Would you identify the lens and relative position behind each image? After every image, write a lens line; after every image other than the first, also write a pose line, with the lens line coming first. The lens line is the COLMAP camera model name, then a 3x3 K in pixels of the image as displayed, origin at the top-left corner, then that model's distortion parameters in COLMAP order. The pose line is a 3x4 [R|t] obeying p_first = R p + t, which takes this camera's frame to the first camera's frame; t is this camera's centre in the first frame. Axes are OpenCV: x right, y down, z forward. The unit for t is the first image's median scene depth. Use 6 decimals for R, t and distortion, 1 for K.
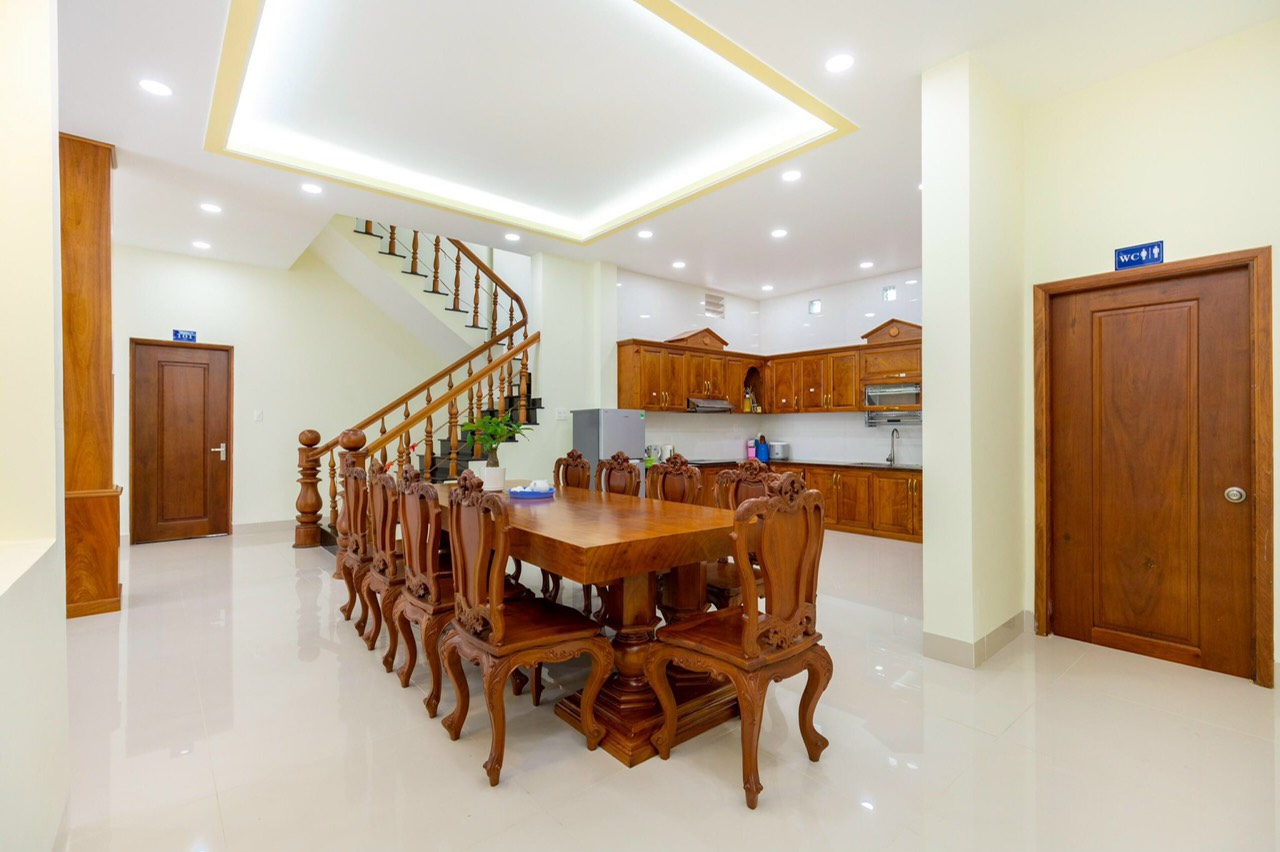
lens RADIAL K [[567.3, 0, 640.0], [0, 567.3, 426.0], [0, 0, 1]] dist [0.001370, -0.000239]
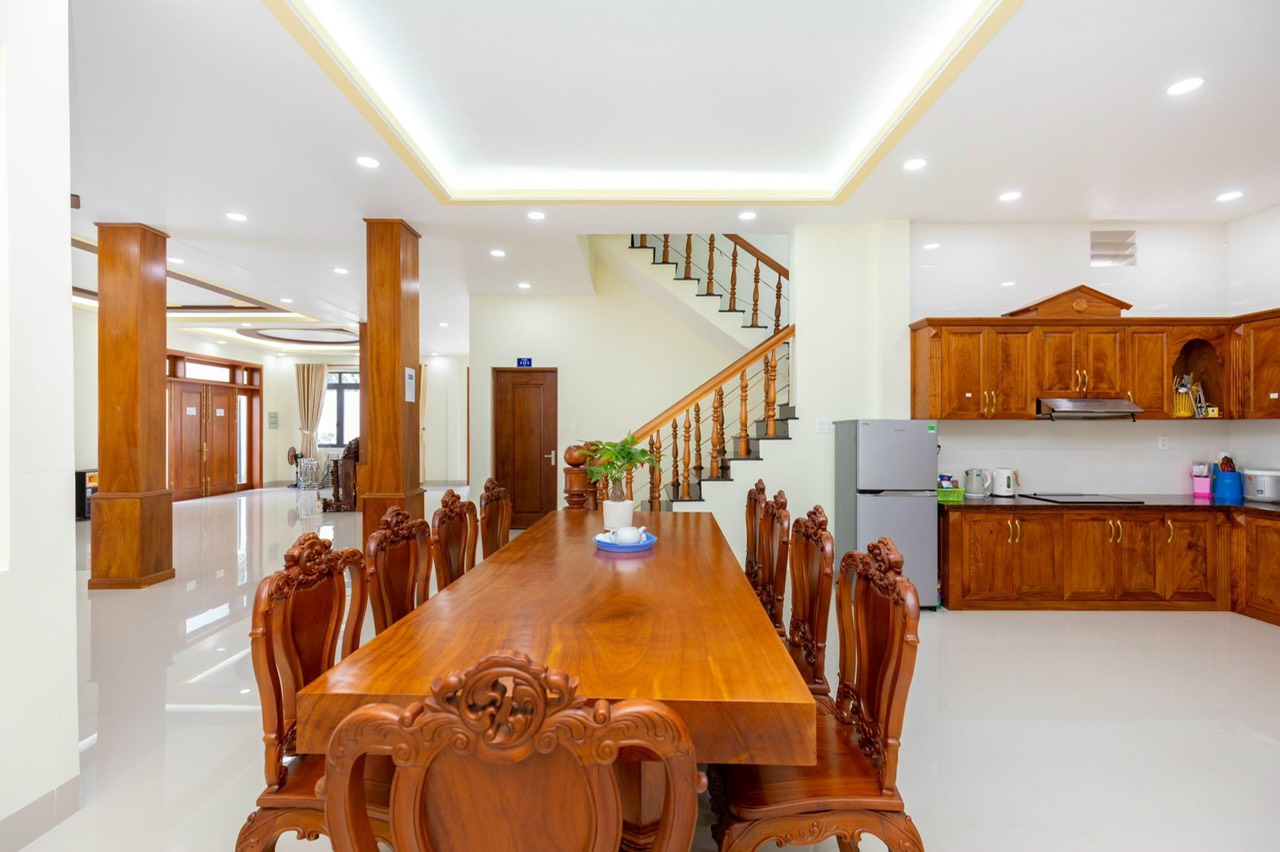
lens RADIAL K [[567.3, 0, 640.0], [0, 567.3, 426.0], [0, 0, 1]] dist [0.001370, -0.000239]
pose [[0.761825, -0.002533, -0.647777, 0.155796], [0.003226, 0.999995, -0.000117, -0.018805], [0.647774, -0.002001, 0.761830, 0.207733]]
